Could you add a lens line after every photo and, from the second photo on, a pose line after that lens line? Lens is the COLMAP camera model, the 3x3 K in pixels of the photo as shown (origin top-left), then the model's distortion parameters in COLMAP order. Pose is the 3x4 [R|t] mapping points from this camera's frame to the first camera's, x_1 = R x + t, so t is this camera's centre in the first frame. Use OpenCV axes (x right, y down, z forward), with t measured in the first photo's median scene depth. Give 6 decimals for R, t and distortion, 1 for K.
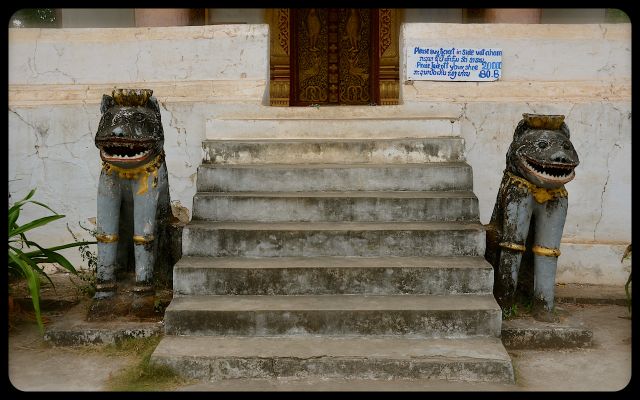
lens RADIAL K [[731.9, 0, 321.7], [0, 731.9, 198.9], [0, 0, 1]] dist [0.021311, 0.000000]
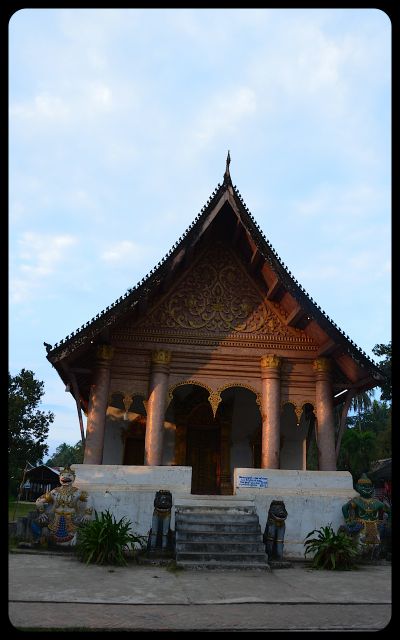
lens RADIAL K [[490.8, 0, 199.7], [0, 490.8, 321.3], [0, 0, 1]] dist [-0.095757, 0.000266]
pose [[0.994982, 0.060983, 0.079327, -0.323131], [-0.020747, 0.901314, -0.432669, 0.126787], [-0.097884, 0.428852, 0.898056, -1.478008]]
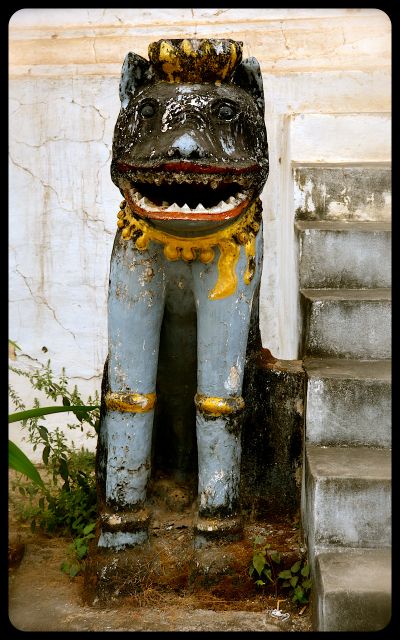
lens RADIAL K [[1473.5, 0, 199.0], [0, 1473.5, 322.7], [0, 0, 1]] dist [0.512897, 0.000000]
pose [[0.999809, 0.001425, -0.019507, -0.238784], [-0.000802, 0.999490, 0.031917, -0.018925], [0.019542, -0.031895, 0.999300, 0.161218]]
